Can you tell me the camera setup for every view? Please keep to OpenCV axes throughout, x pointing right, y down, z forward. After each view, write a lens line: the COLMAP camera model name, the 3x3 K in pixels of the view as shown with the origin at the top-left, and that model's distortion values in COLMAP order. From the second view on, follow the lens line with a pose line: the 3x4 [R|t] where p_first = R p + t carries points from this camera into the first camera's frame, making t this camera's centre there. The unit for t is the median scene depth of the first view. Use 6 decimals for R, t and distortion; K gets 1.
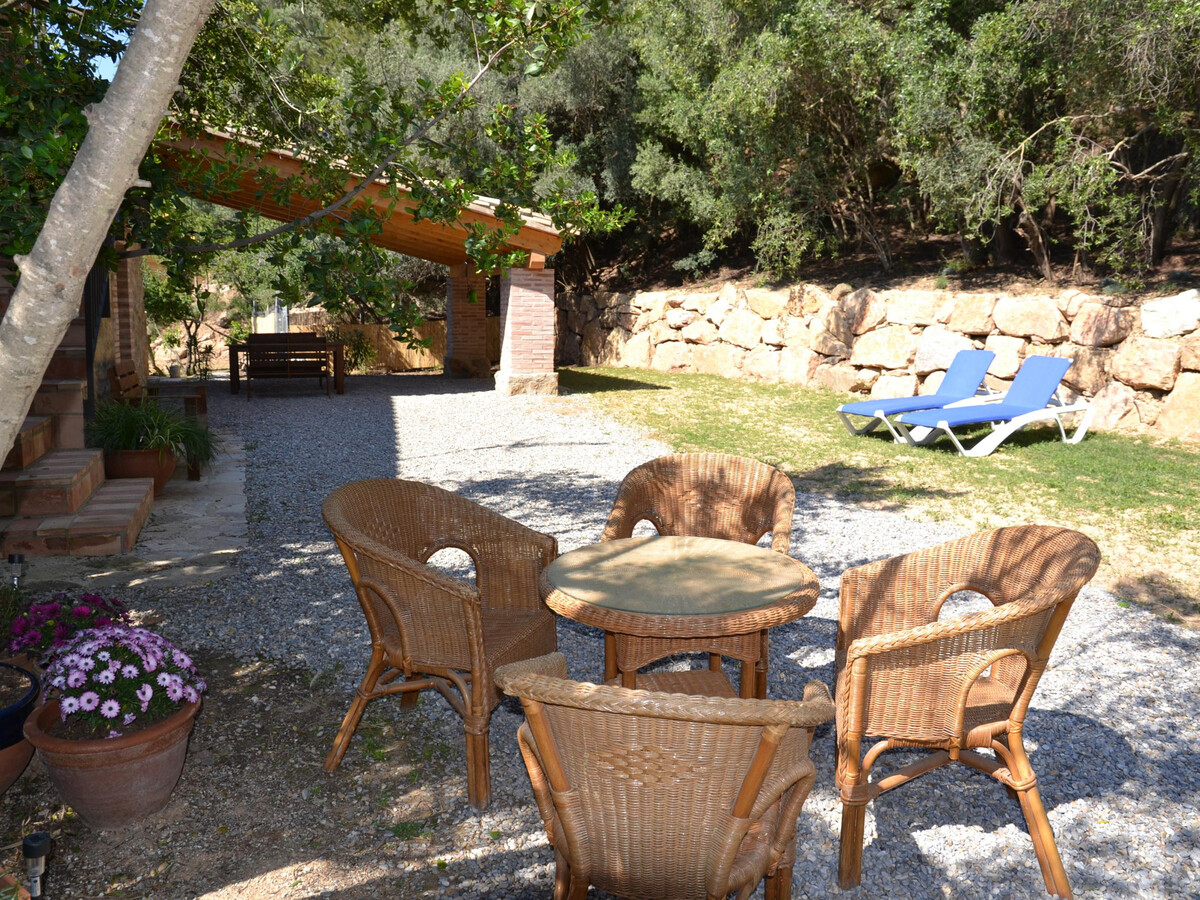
lens RADIAL K [[943.9, 0, 583.3], [0, 943.9, 447.8], [0, 0, 1]] dist [-0.091295, 0.093489]
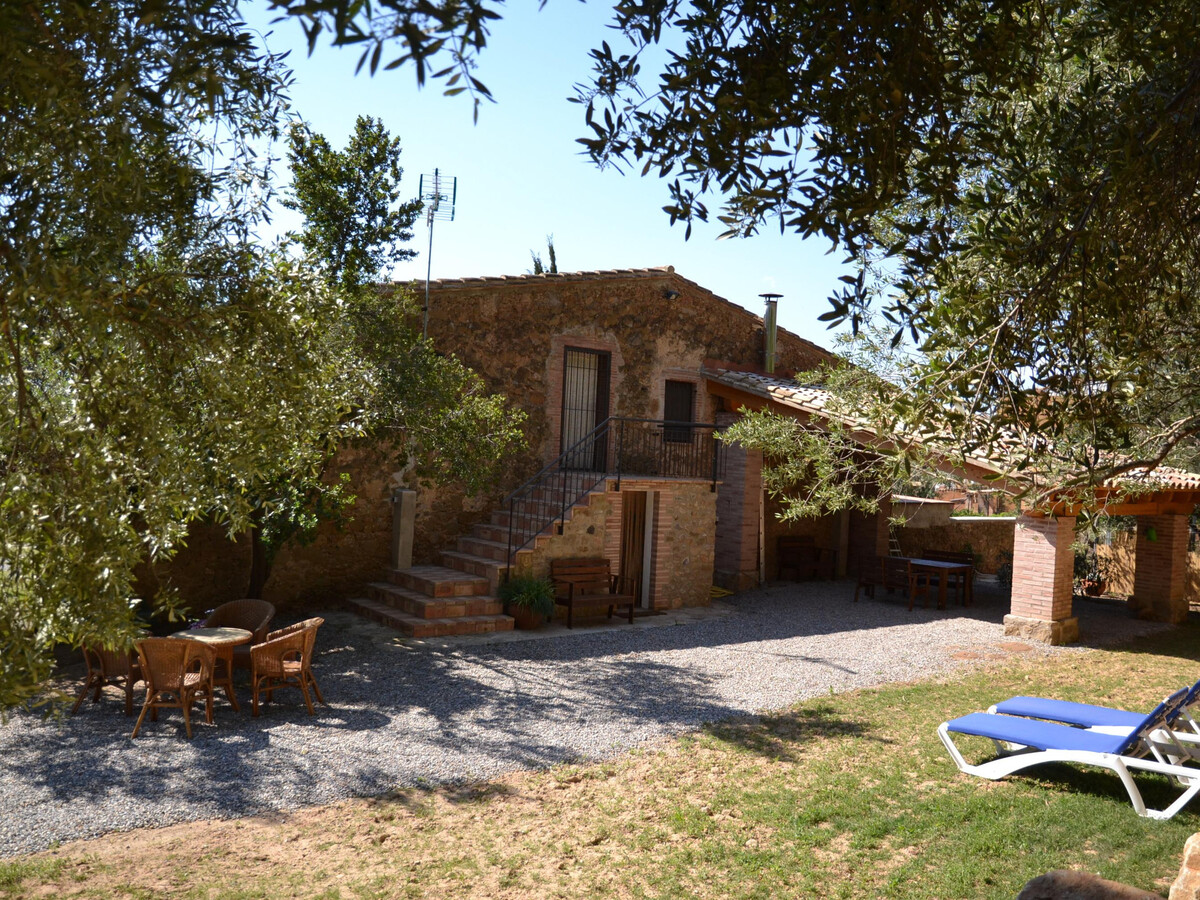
lens RADIAL K [[932.2, 0, 597.4], [0, 932.2, 478.5], [0, 0, 1]] dist [-0.094003, -0.000963]
pose [[0.324734, 0.029699, -0.945339, 0.737537], [-0.180392, 0.983104, -0.031081, -0.115917], [0.928443, 0.180625, 0.324604, 0.236133]]
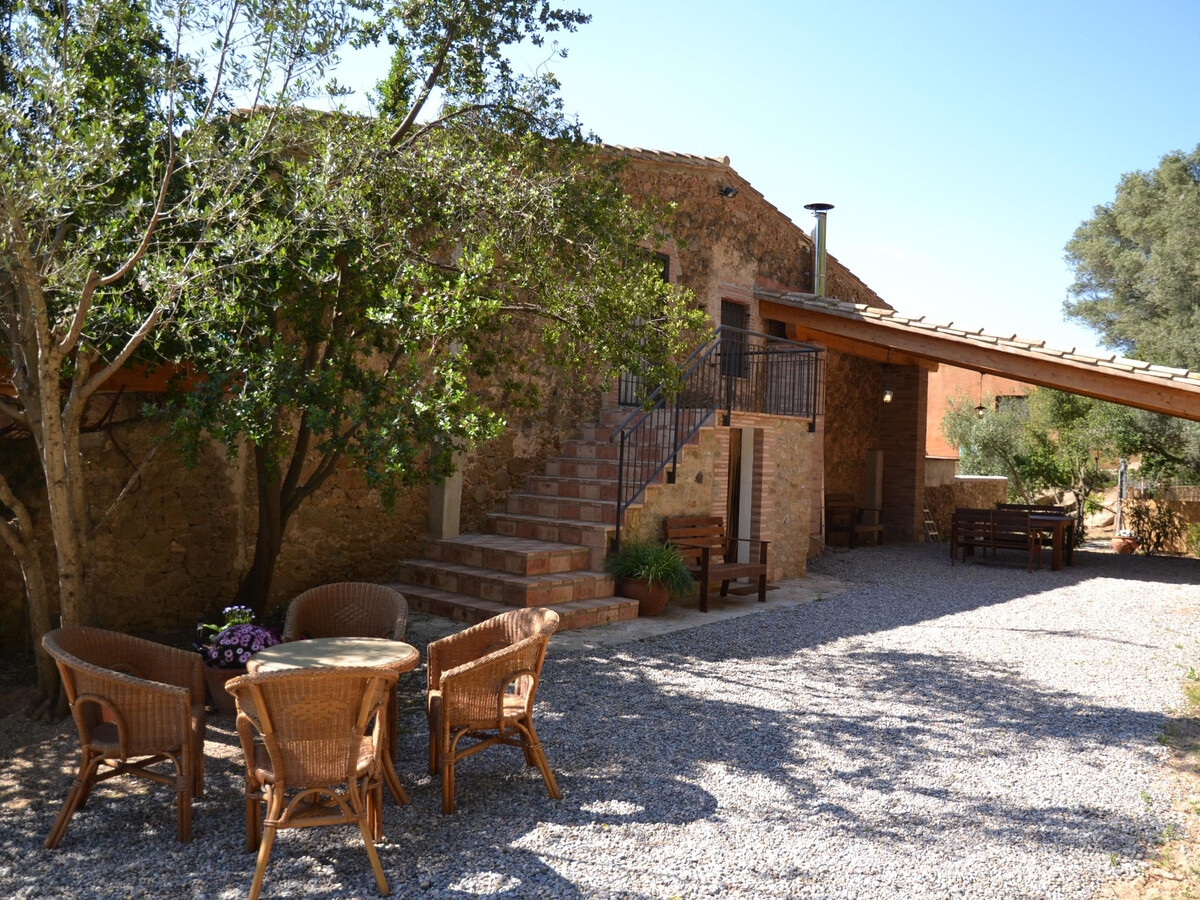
lens RADIAL K [[935.0, 0, 600.0], [0, 935.0, 450.0], [0, 0, 1]] dist [-0.120615, 0.082865]
pose [[0.510575, 0.007078, -0.859804, 0.348223], [-0.154862, 0.984371, -0.083859, -0.030948], [0.845772, 0.175967, 0.503691, 0.110036]]
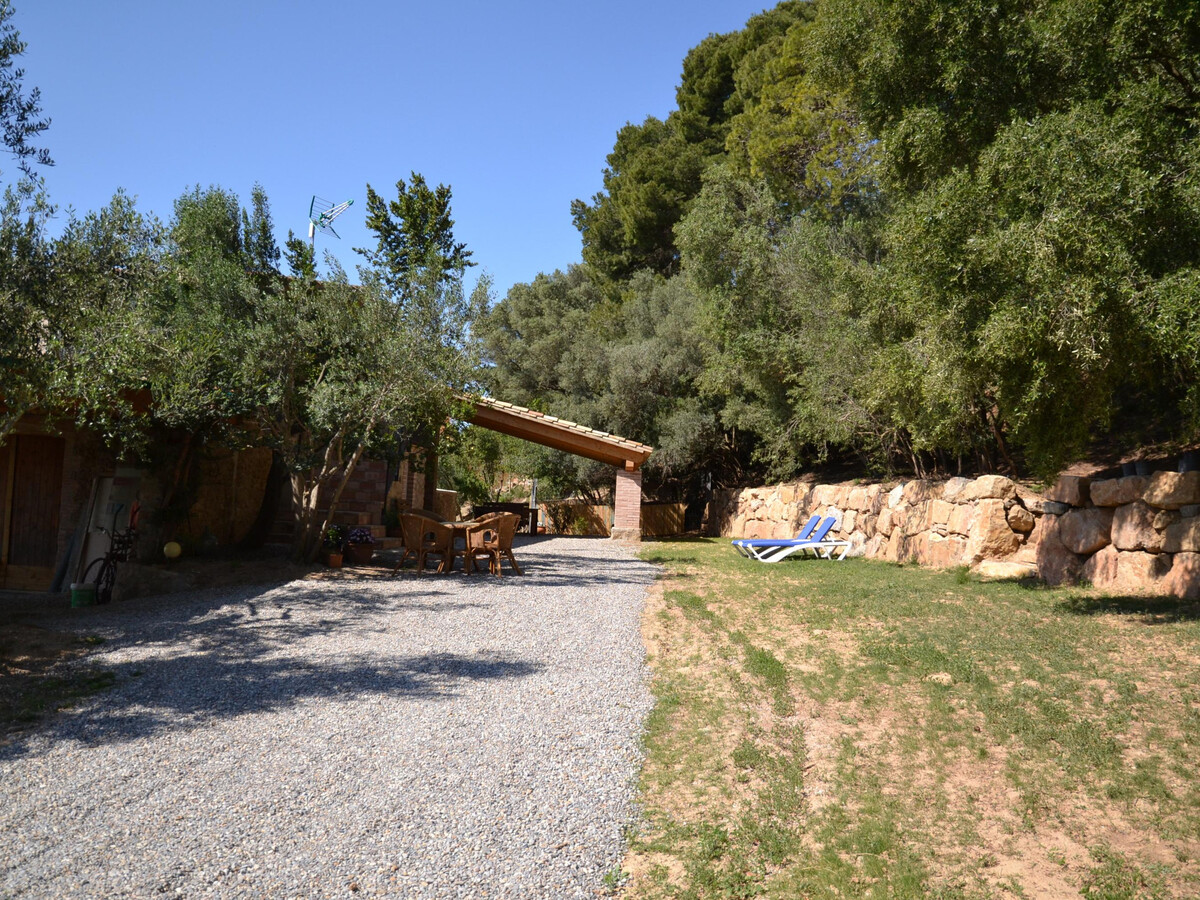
lens RADIAL K [[935.0, 0, 600.0], [0, 935.0, 450.0], [0, 0, 1]] dist [-0.120615, 0.082865]
pose [[0.943162, 0.012529, -0.332096, 0.504185], [-0.083402, 0.976233, -0.200032, 0.140823], [0.321697, 0.216360, 0.921791, -0.707271]]
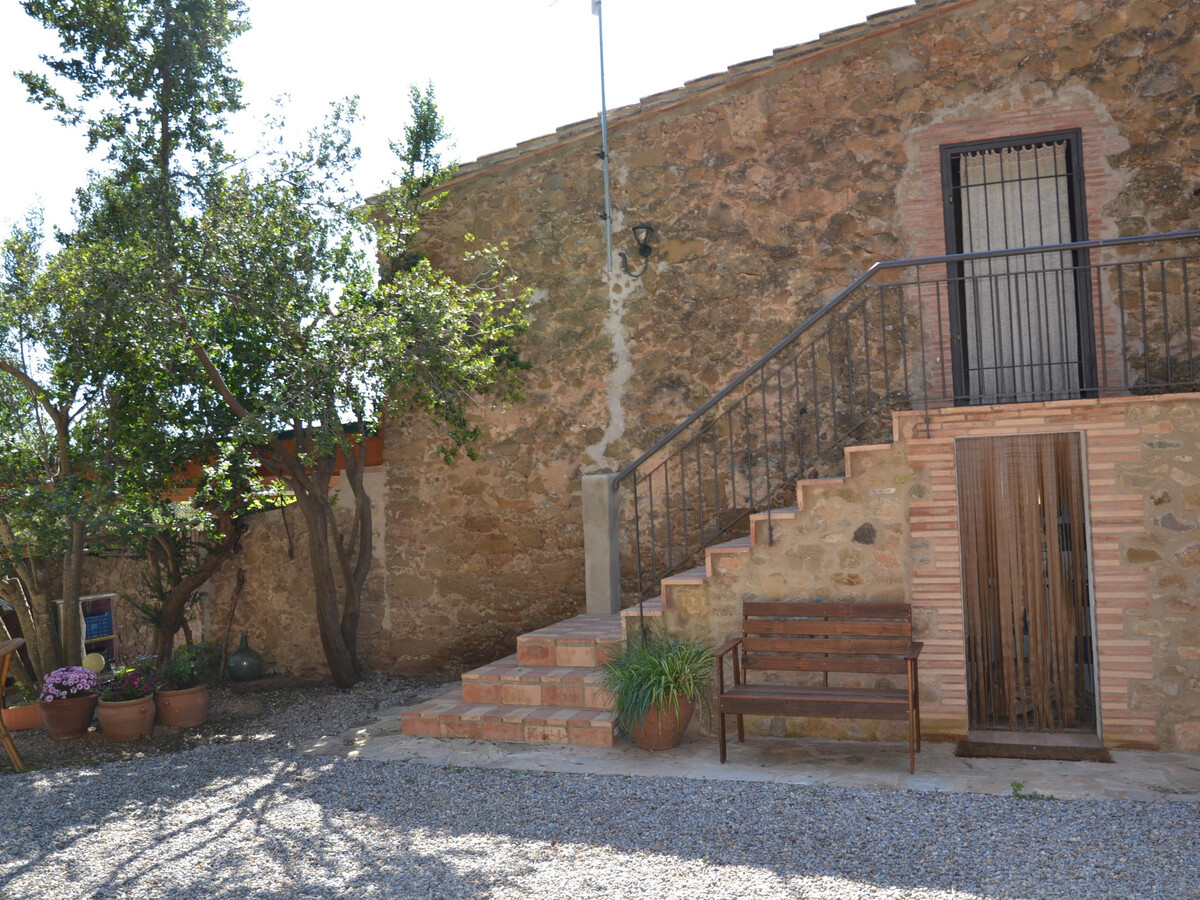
lens RADIAL K [[1061.4, 0, 600.0], [0, 1061.4, 450.0], [0, 0, 1]] dist [-0.058761, 0.010453]
pose [[-0.629075, -0.011740, -0.777256, 0.189563], [-0.078777, 0.995701, 0.048719, -0.146760], [0.773343, 0.091878, -0.627295, 0.826573]]
